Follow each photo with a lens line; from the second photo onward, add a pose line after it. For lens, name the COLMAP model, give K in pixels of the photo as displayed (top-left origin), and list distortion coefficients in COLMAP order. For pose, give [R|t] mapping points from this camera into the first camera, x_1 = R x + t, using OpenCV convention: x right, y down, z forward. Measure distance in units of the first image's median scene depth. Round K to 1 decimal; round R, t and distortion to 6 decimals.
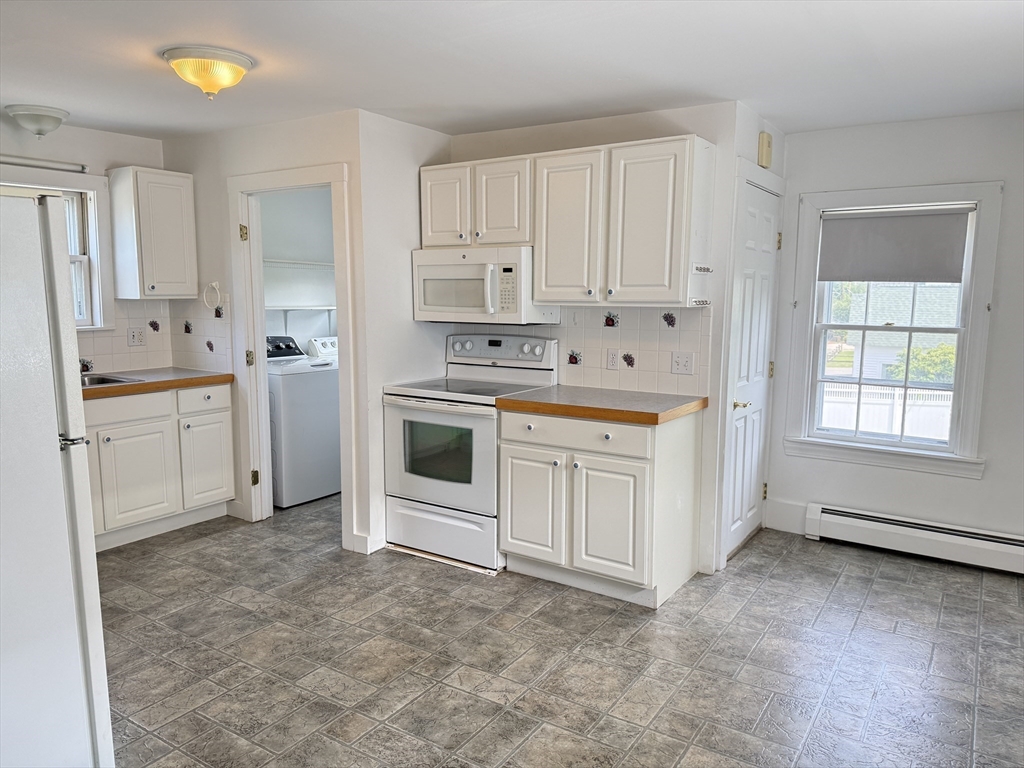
lens RADIAL K [[723.6, 0, 512.0], [0, 723.6, 384.0], [0, 0, 1]] dist [0.165707, -0.251897]
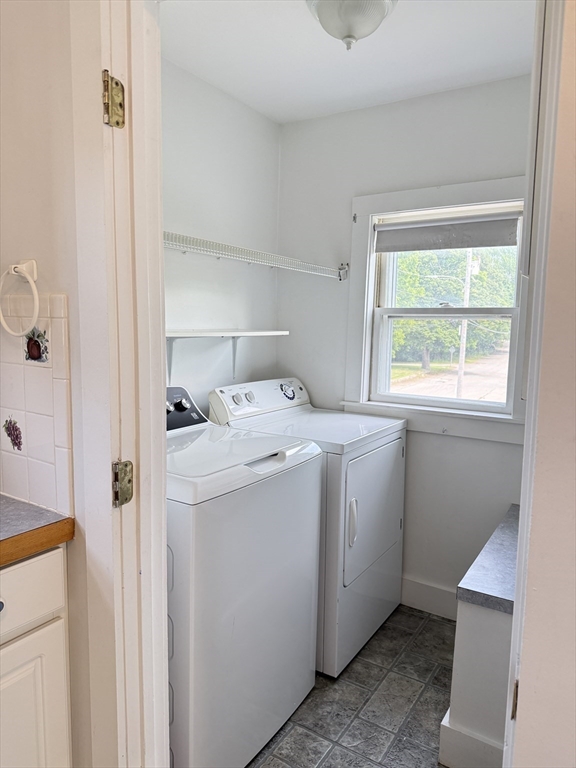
lens RADIAL K [[542.7, 0, 288.0], [0, 542.7, 384.0], [0, 0, 1]] dist [0.165707, -0.251897]
pose [[0.999920, 0.009748, 0.008039, -0.276087], [-0.009658, 0.999890, -0.011214, -0.076431], [-0.008147, 0.011136, 0.999905, 0.727638]]
